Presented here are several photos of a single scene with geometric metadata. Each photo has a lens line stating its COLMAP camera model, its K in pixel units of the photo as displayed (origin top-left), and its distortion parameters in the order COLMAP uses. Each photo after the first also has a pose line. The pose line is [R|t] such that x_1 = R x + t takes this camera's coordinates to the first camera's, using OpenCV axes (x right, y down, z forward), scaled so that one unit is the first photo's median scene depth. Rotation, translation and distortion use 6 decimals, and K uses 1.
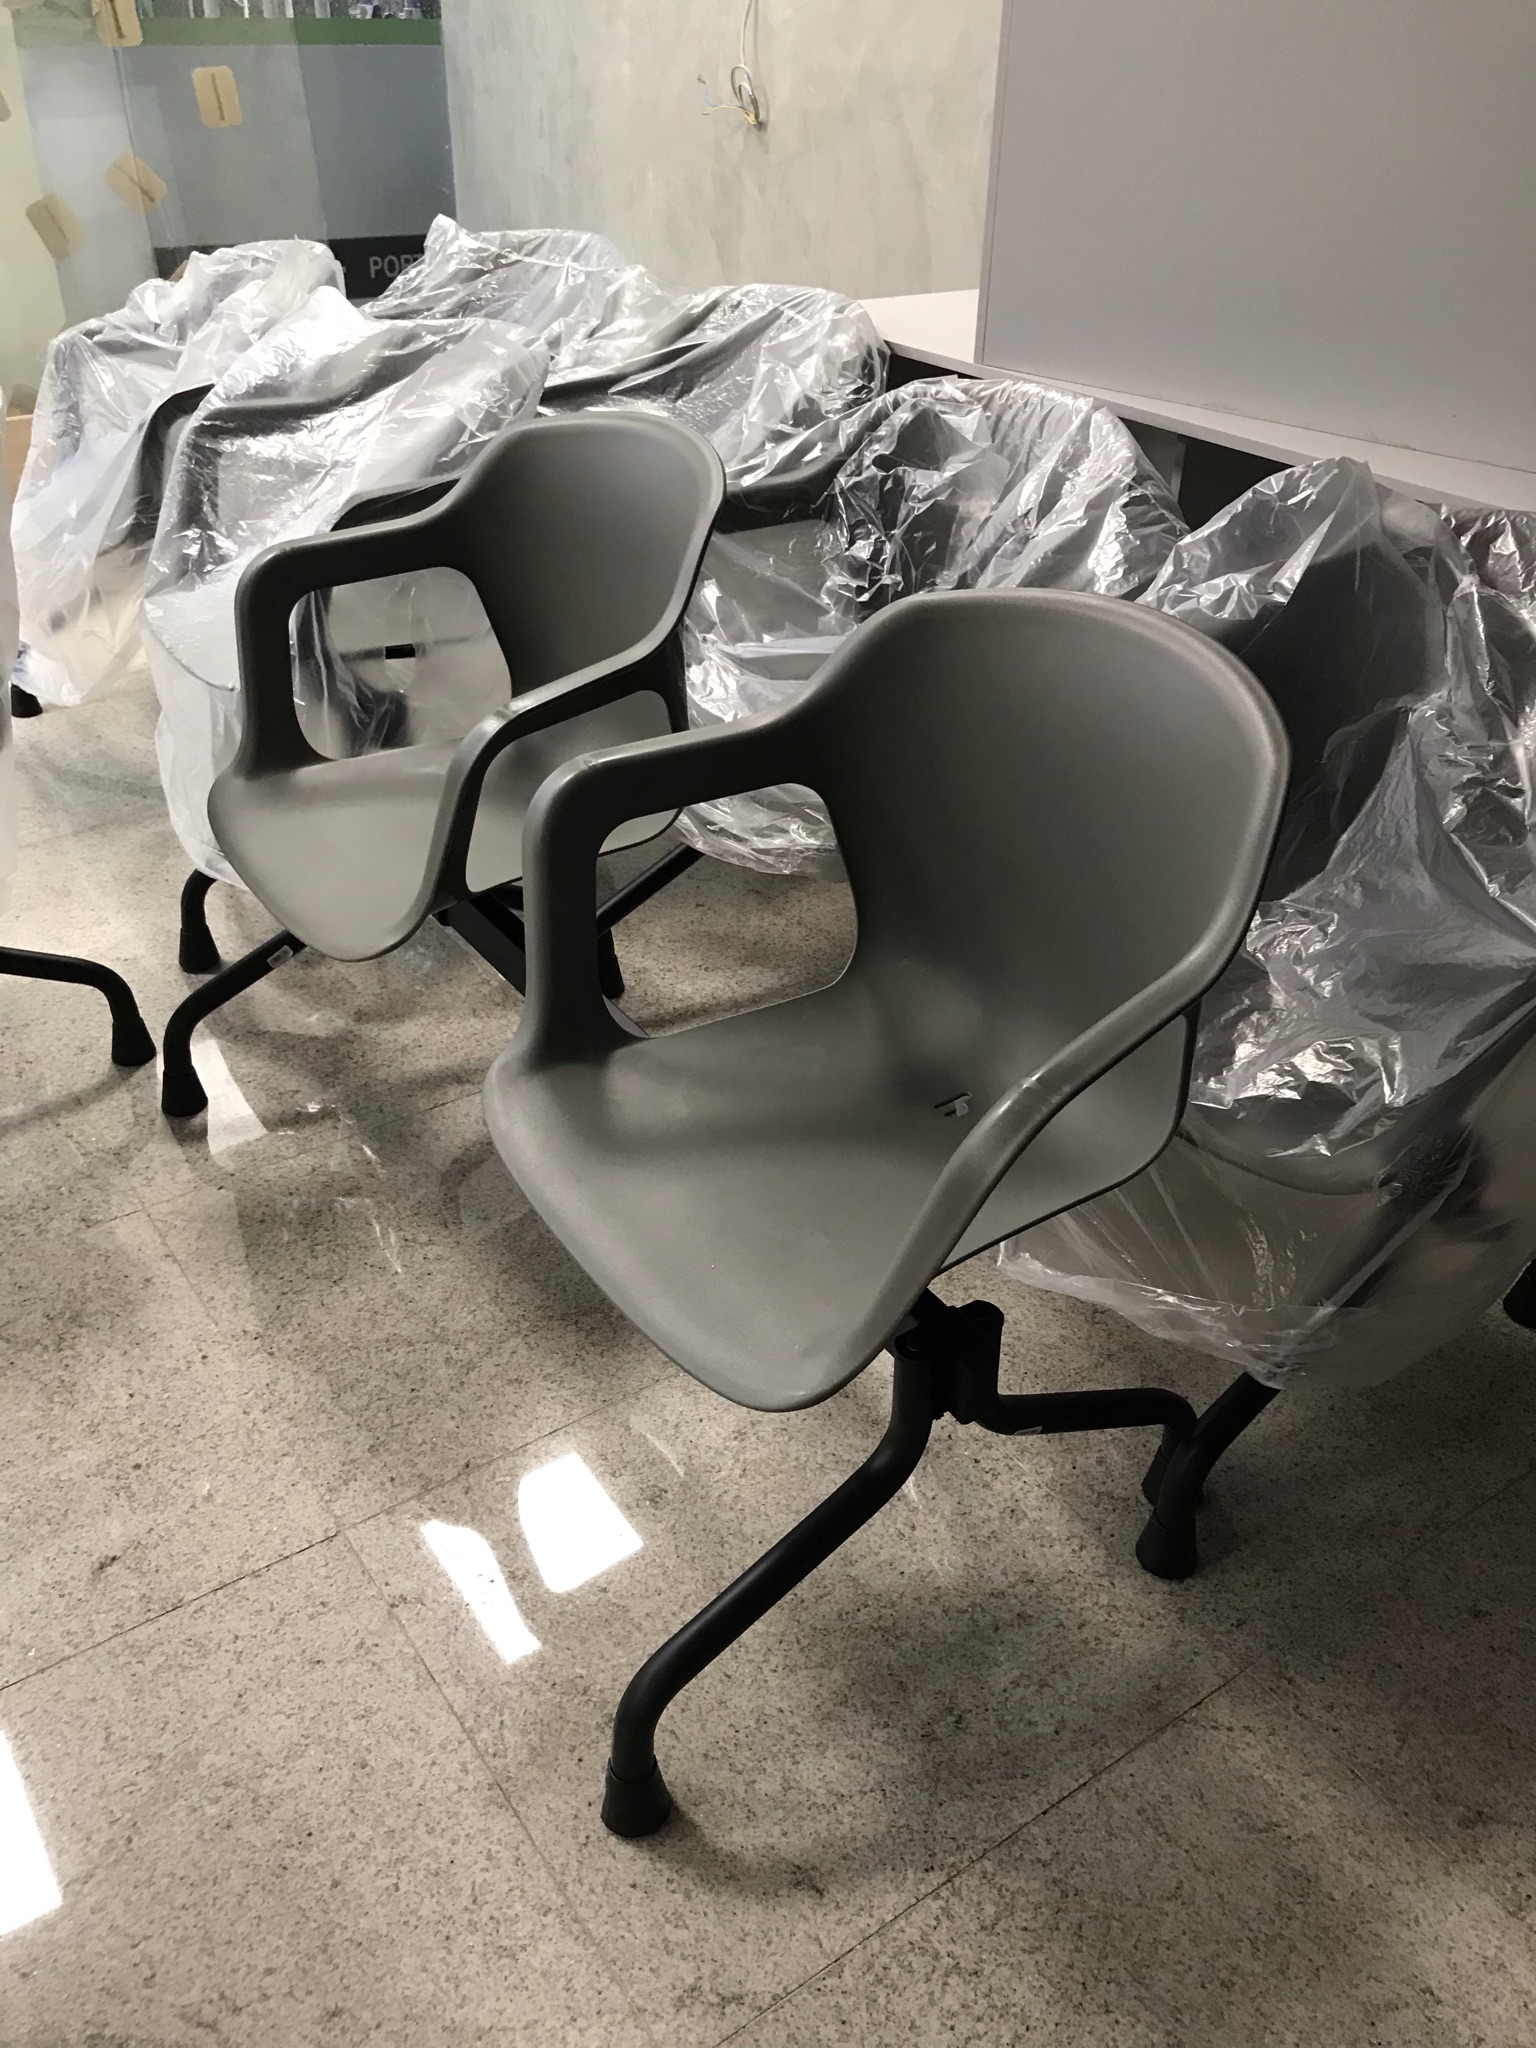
lens RADIAL K [[1664.8, 0, 771.1], [0, 1664.8, 1028.6], [0, 0, 1]] dist [0.016707, -0.008685]
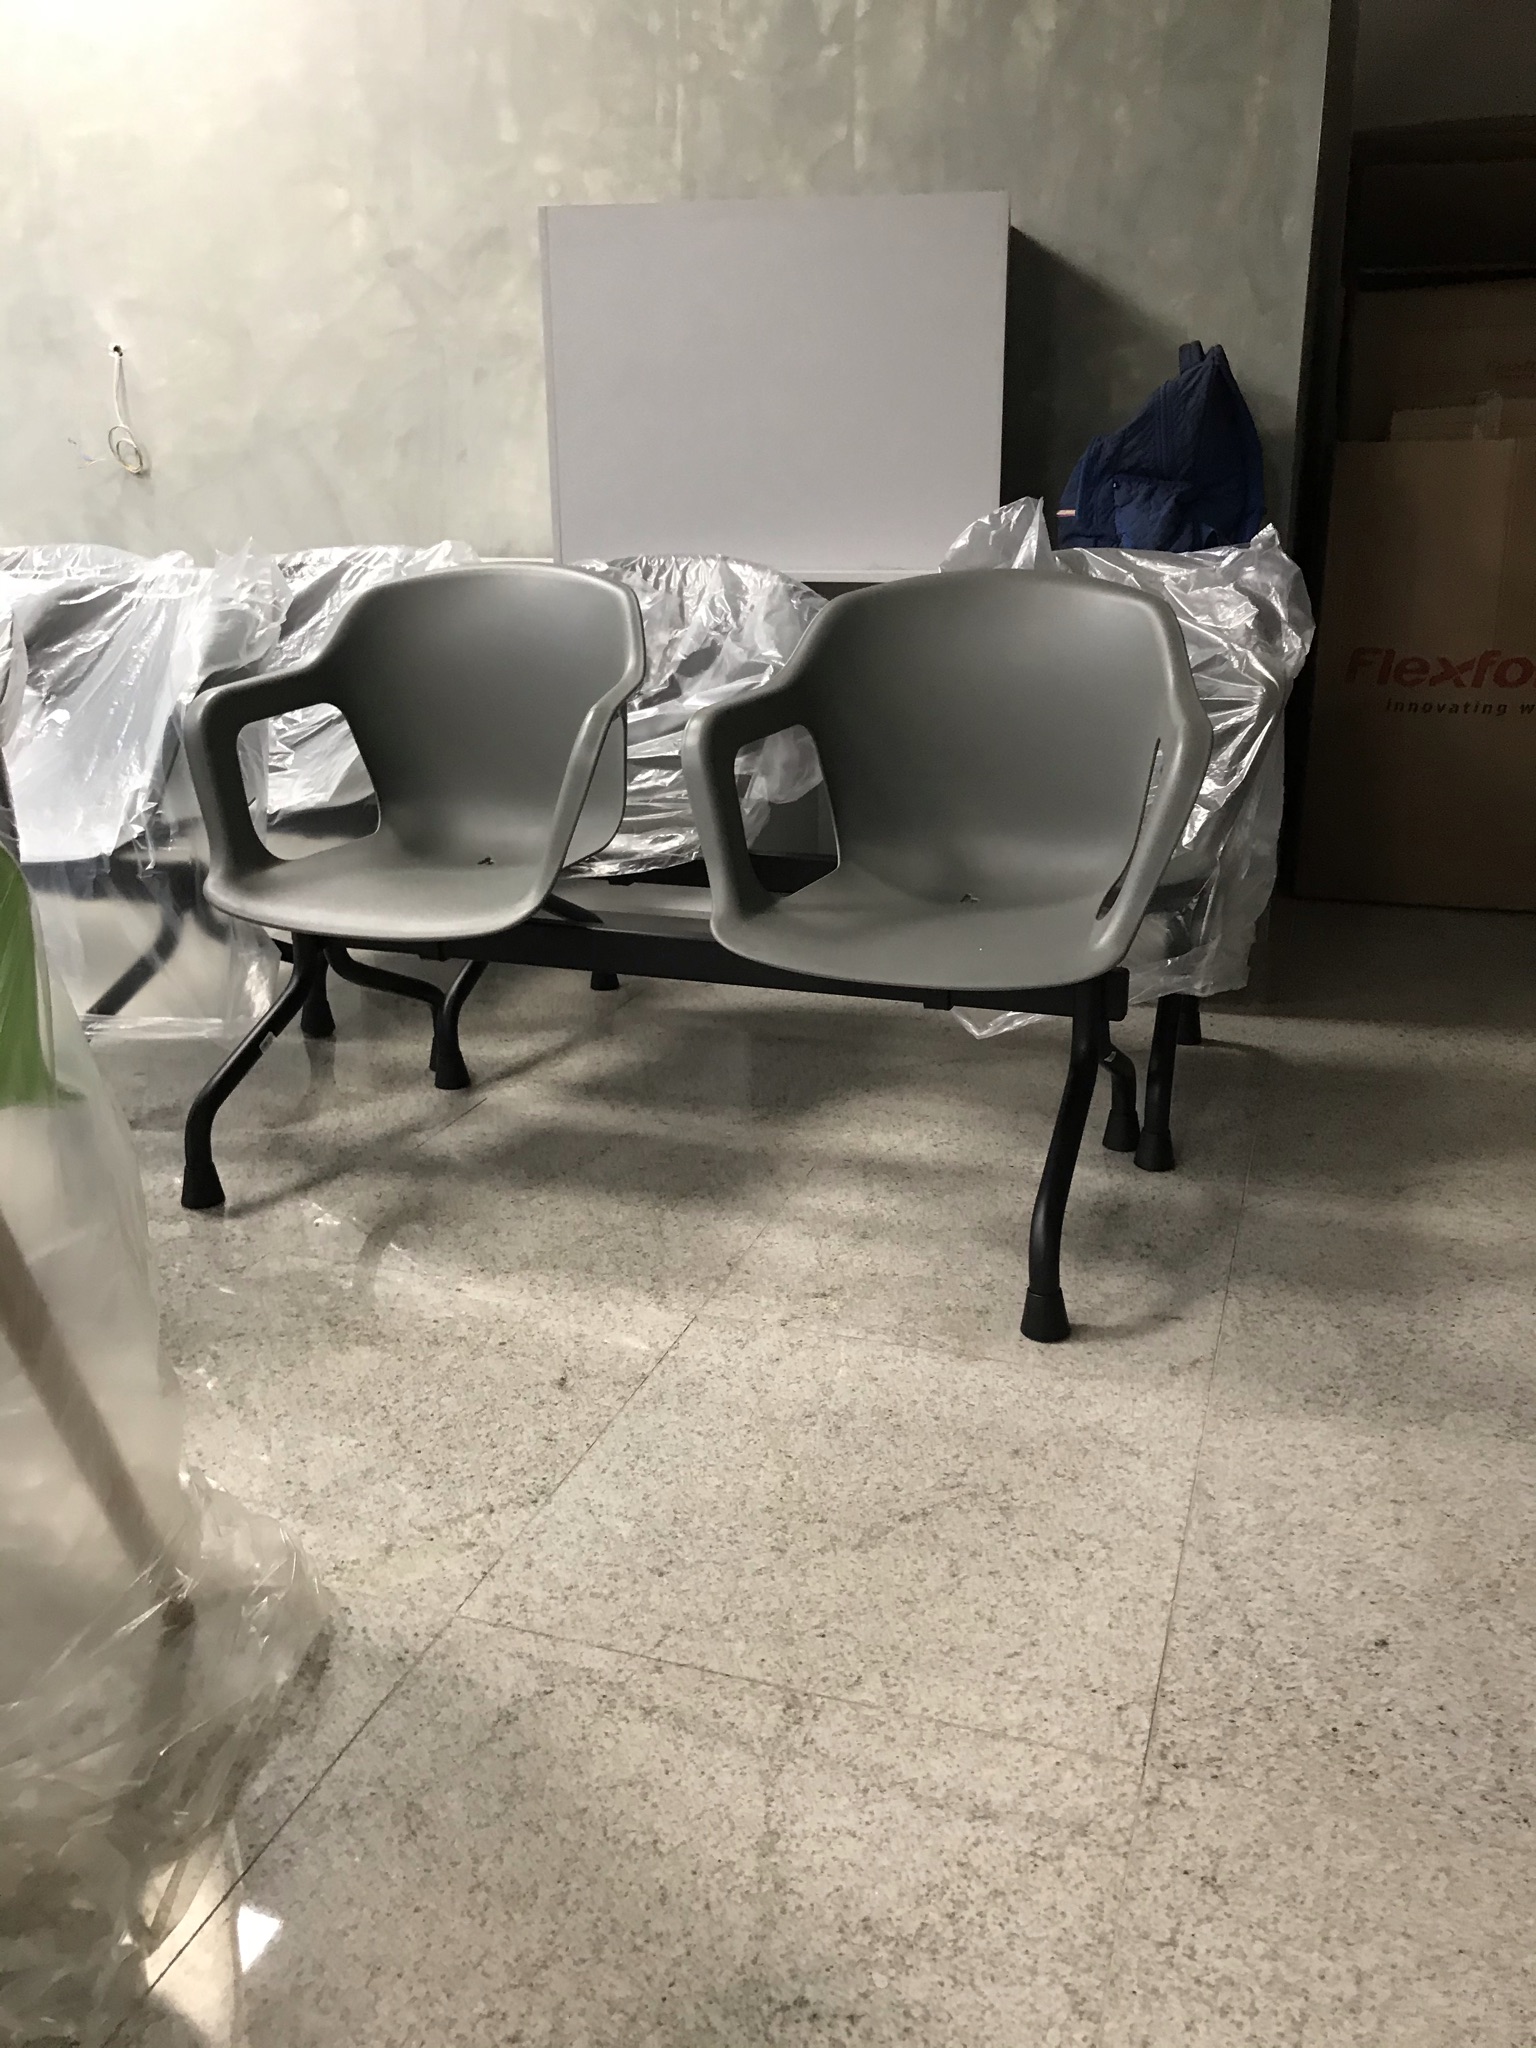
lens RADIAL K [[1664.8, 0, 761.2], [0, 1664.8, 1022.4], [0, 0, 1]] dist [0.016707, -0.008685]
pose [[0.811006, -0.208327, 0.546689, -0.680863], [0.335211, 0.931322, -0.142382, 0.231176], [-0.479481, 0.298729, 0.825142, -0.095464]]
